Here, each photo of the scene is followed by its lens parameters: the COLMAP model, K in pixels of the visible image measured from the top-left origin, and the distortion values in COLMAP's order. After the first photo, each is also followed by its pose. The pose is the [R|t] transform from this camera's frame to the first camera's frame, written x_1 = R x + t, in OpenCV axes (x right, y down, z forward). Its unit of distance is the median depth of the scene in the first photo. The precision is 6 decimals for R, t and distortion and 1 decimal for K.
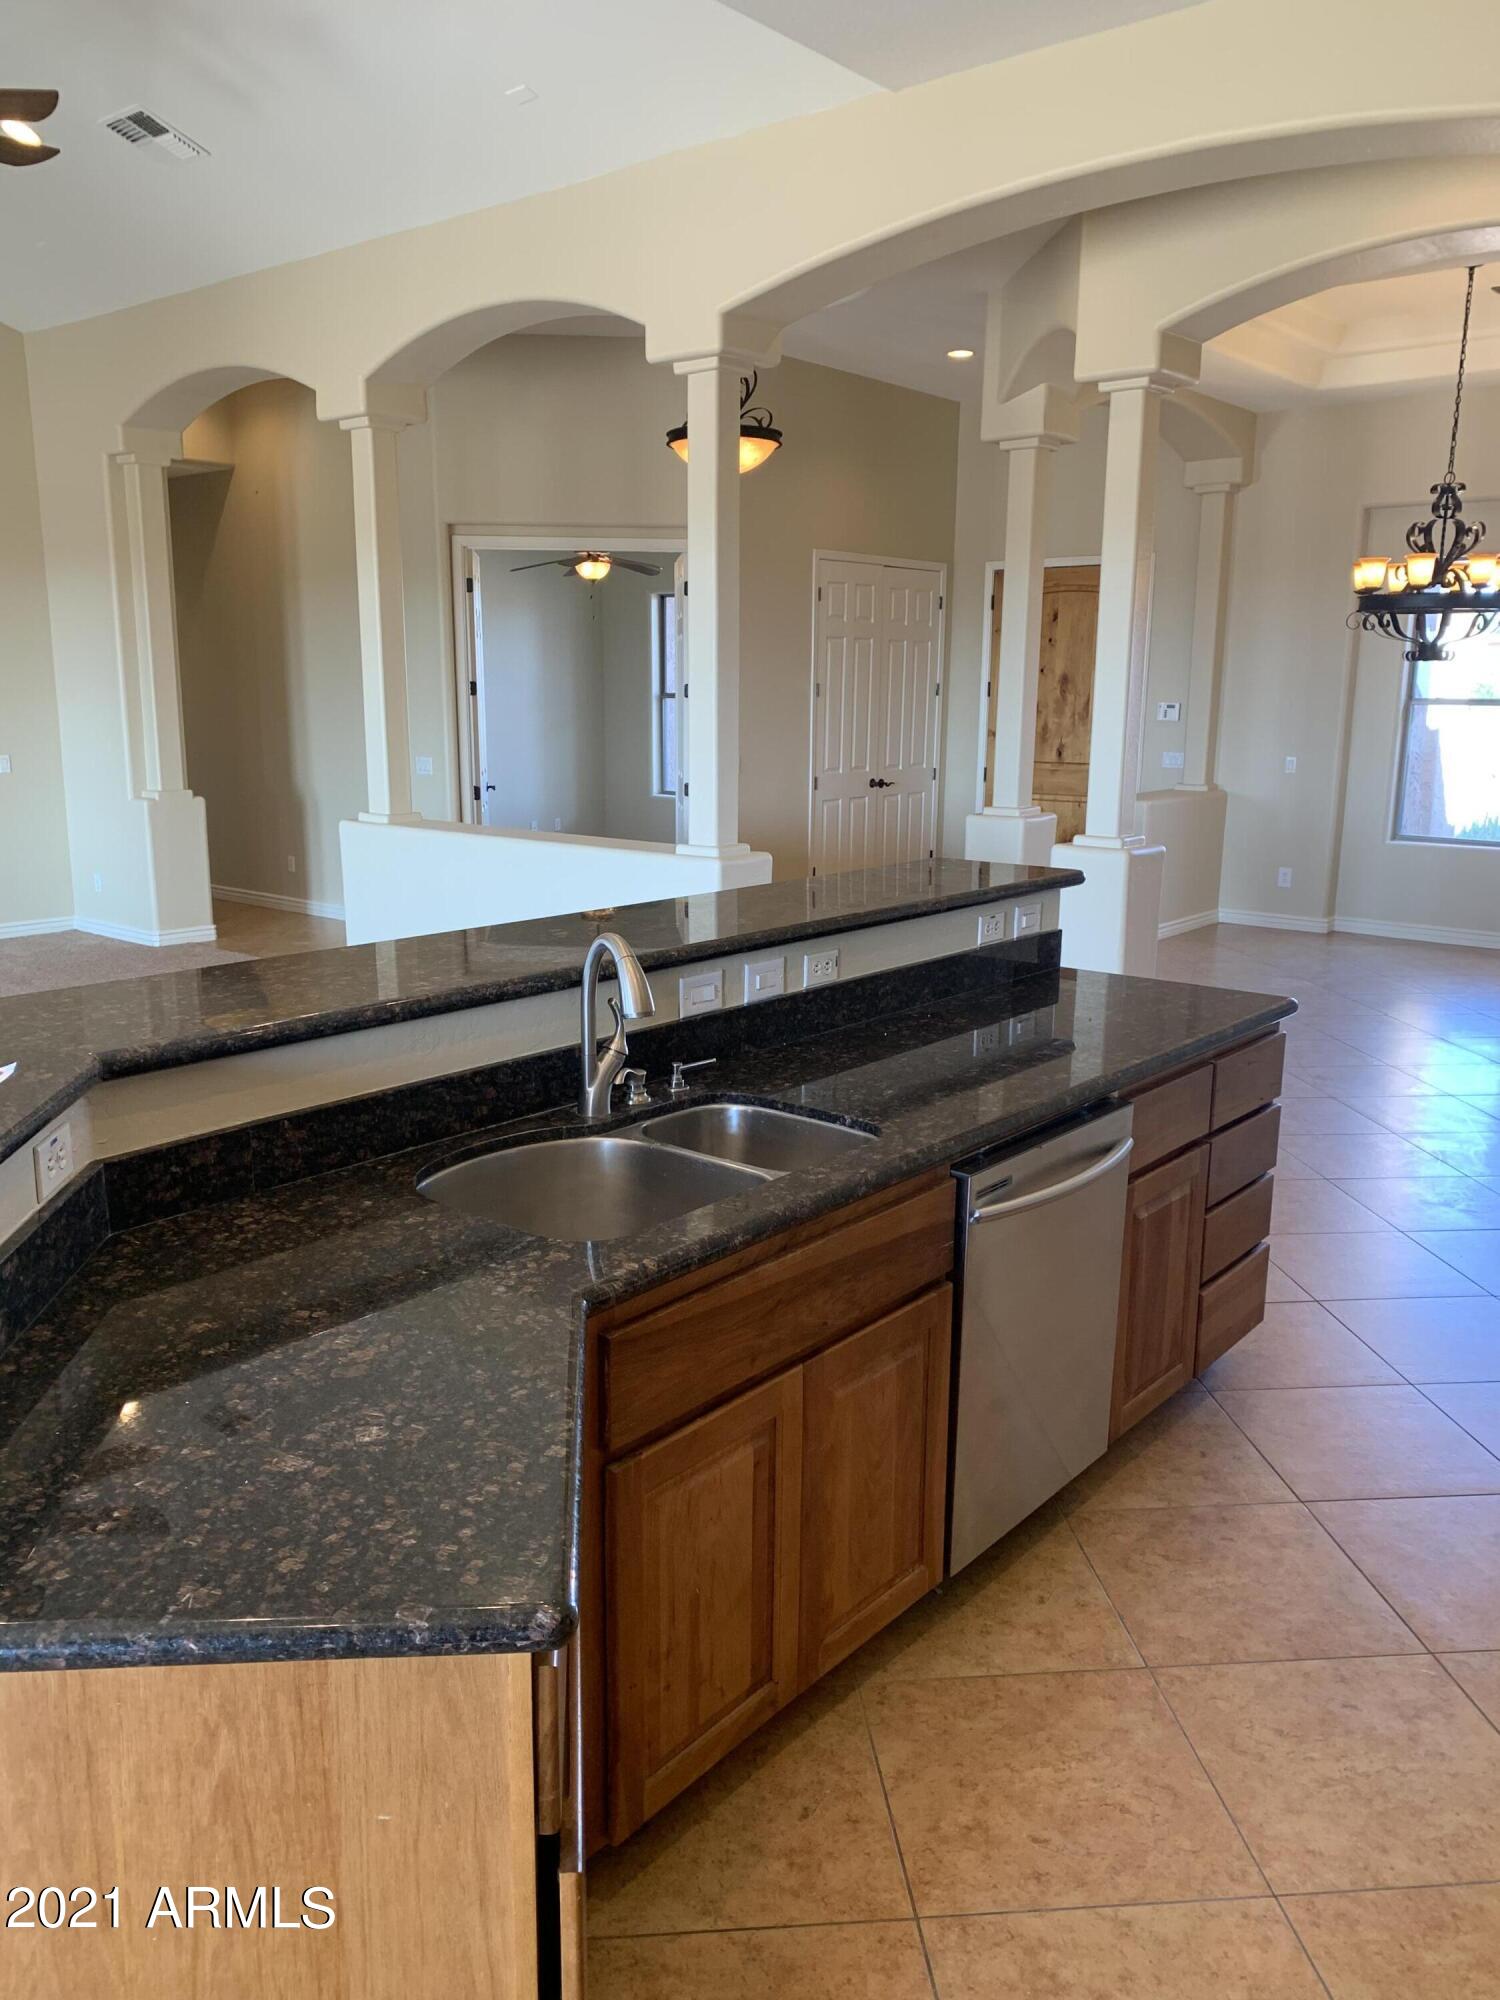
lens RADIAL K [[1532.0, 0, 758.0], [0, 1532.0, 993.8], [0, 0, 1]] dist [0.037685, -0.025982]
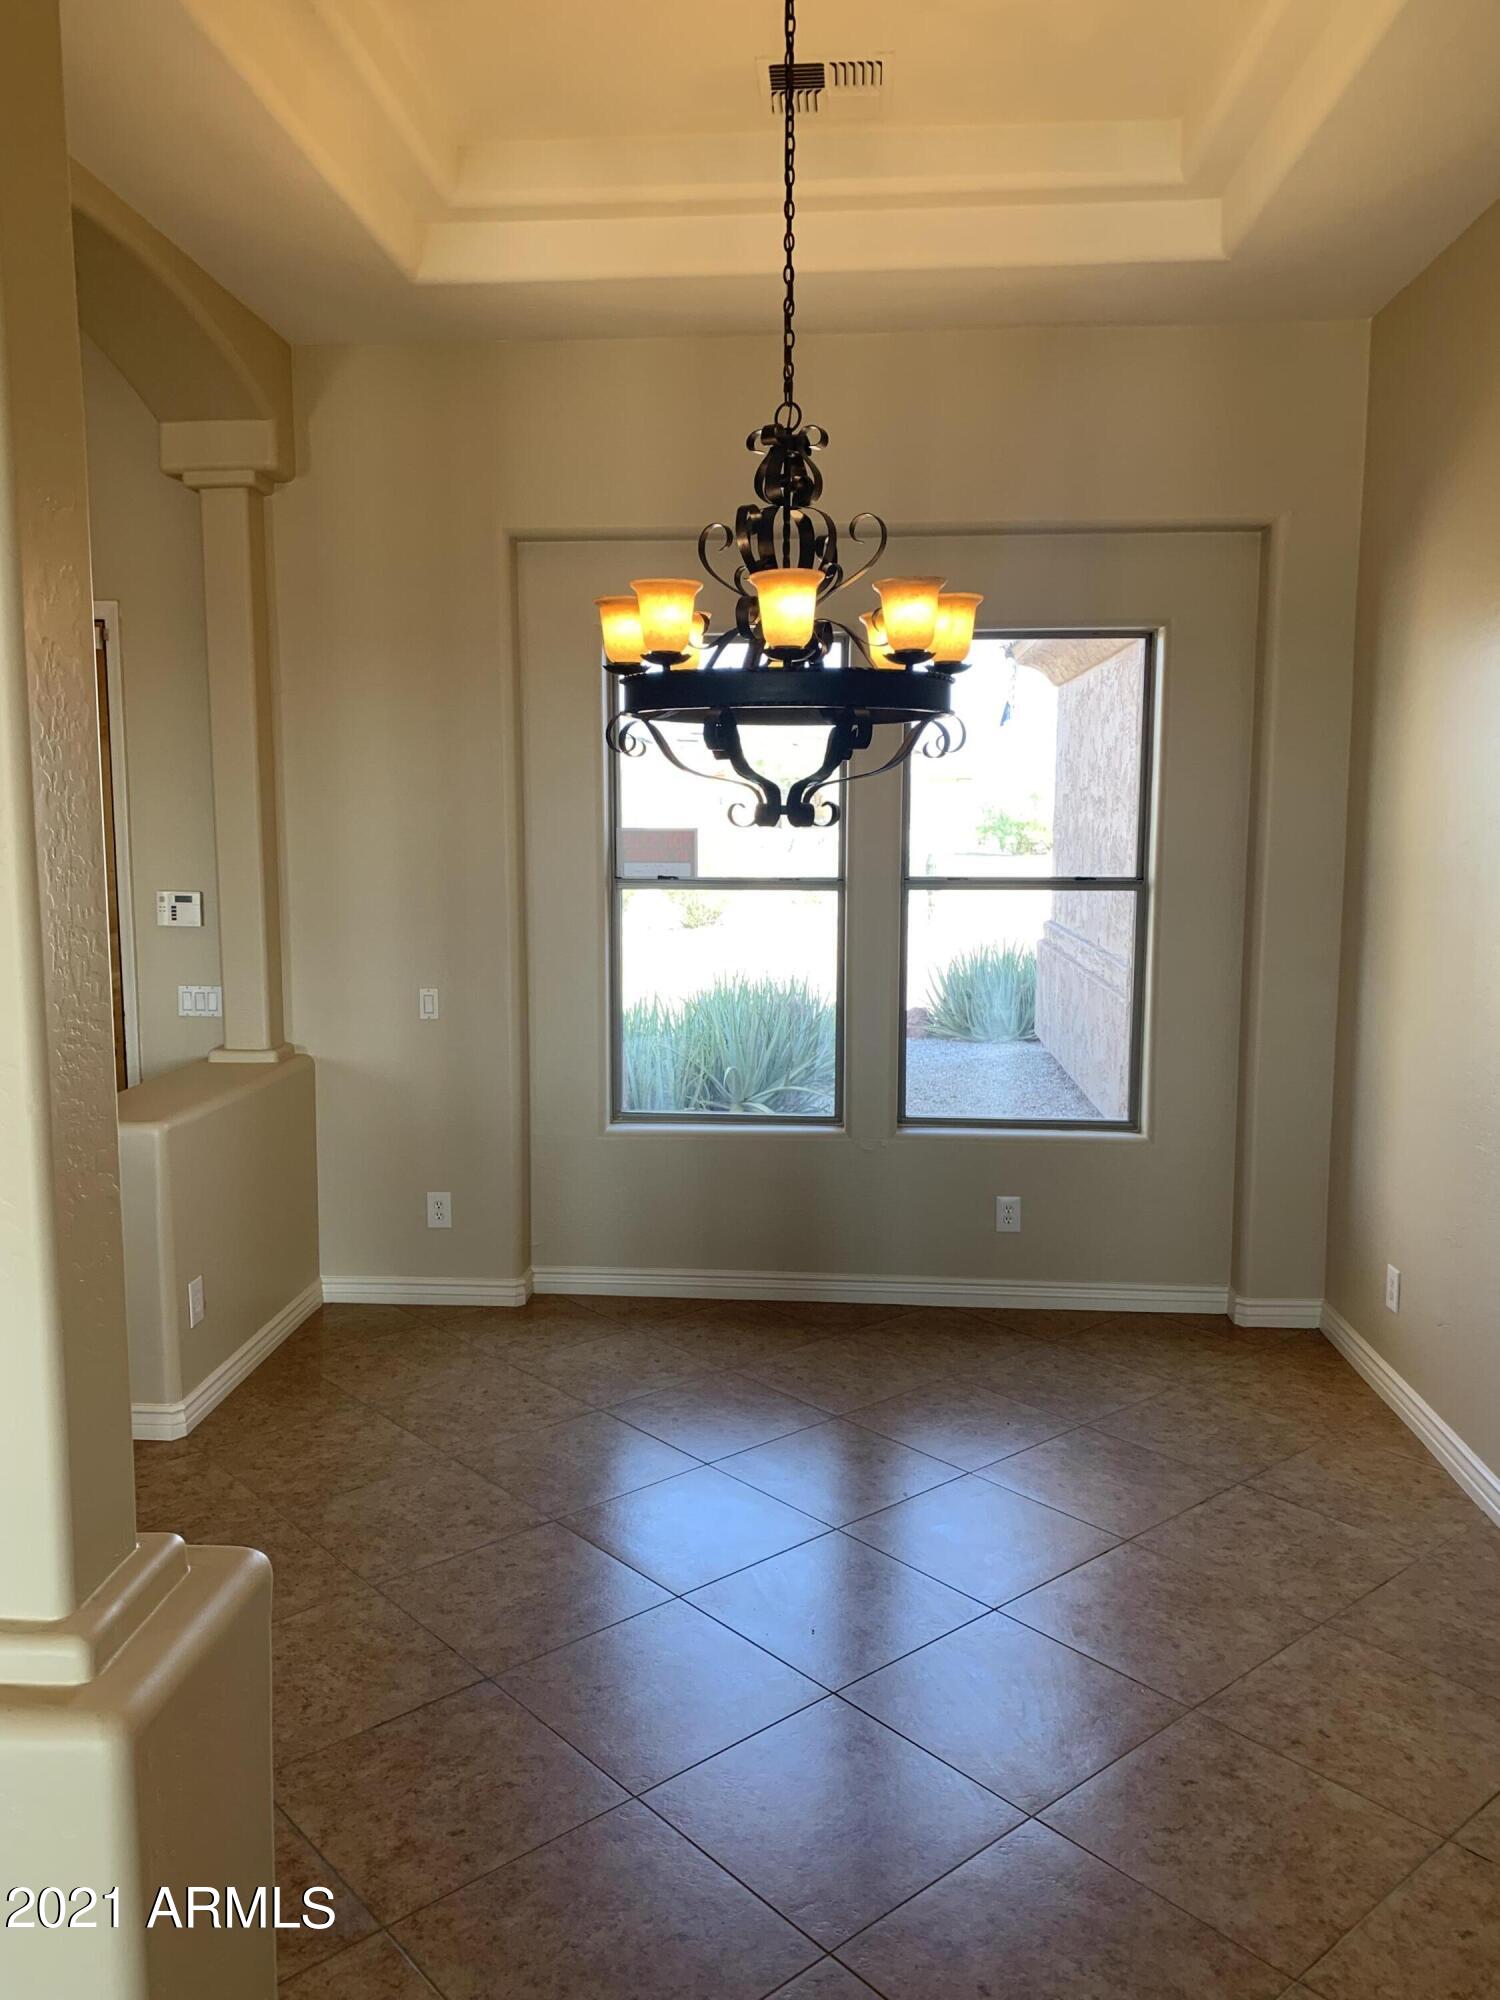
lens RADIAL K [[1532.0, 0, 742.1], [0, 1532.0, 988.0], [0, 0, 1]] dist [0.037685, -0.025982]
pose [[0.814387, -0.077413, 0.575135, 0.128823], [0.125521, 0.991100, -0.044335, -0.116633], [-0.566584, 0.108297, 0.816856, 0.502590]]
